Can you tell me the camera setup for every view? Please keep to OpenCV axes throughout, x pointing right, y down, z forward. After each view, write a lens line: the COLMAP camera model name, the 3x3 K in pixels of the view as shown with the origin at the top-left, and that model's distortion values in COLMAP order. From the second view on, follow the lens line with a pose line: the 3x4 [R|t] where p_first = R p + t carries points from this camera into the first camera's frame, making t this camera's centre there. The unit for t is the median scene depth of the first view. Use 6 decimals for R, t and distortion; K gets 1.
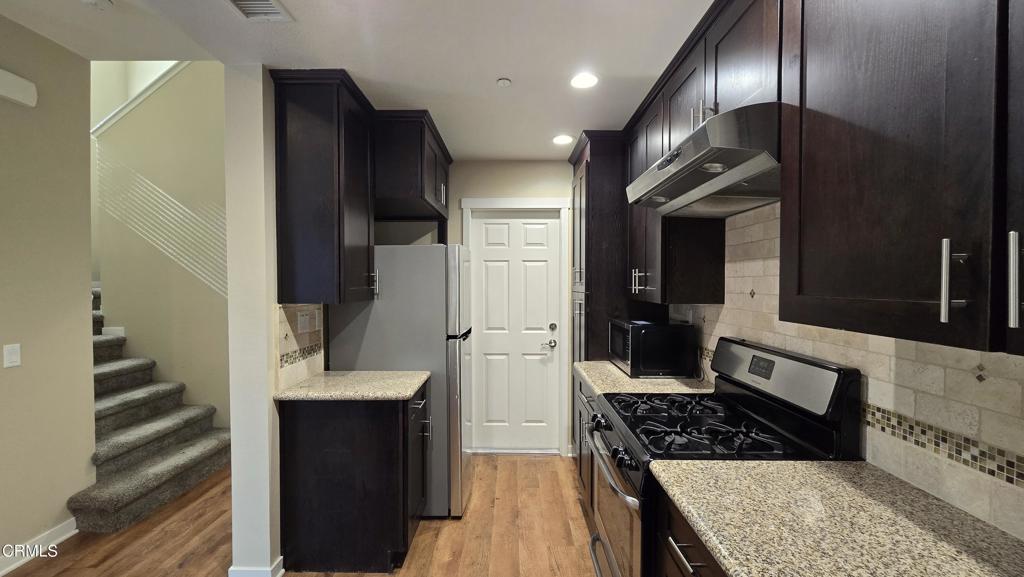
lens RADIAL K [[417.9, 0, 511.5], [0, 417.9, 287.4], [0, 0, 1]] dist [-0.001436, -0.000158]
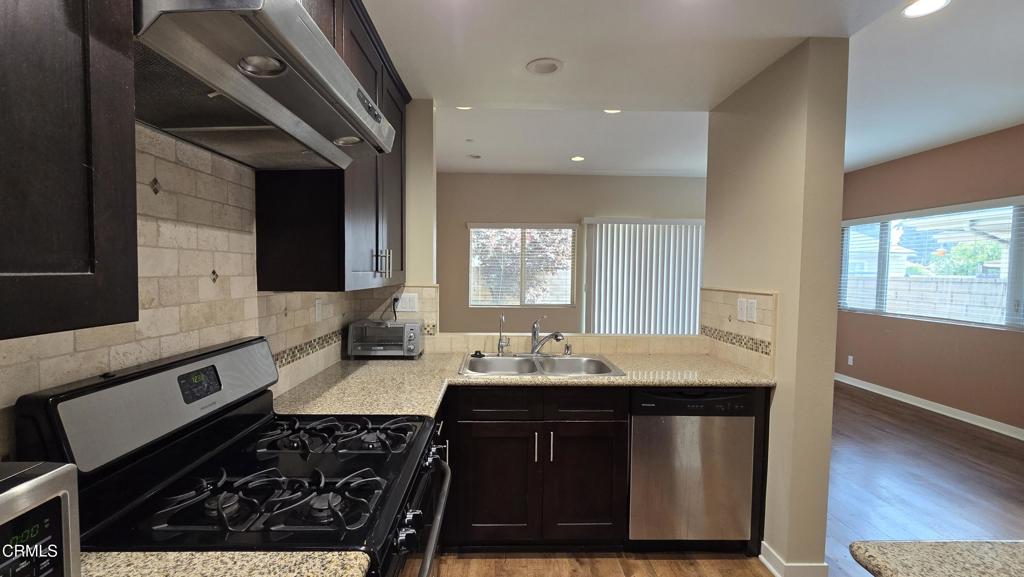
lens RADIAL K [[417.9, 0, 509.6], [0, 417.9, 287.4], [0, 0, 1]] dist [-0.001436, -0.000158]
pose [[-0.999751, -0.007361, -0.021081, 0.171818], [-0.008651, 0.998053, 0.061765, -0.021626], [0.020586, 0.061932, -0.997868, 2.644025]]
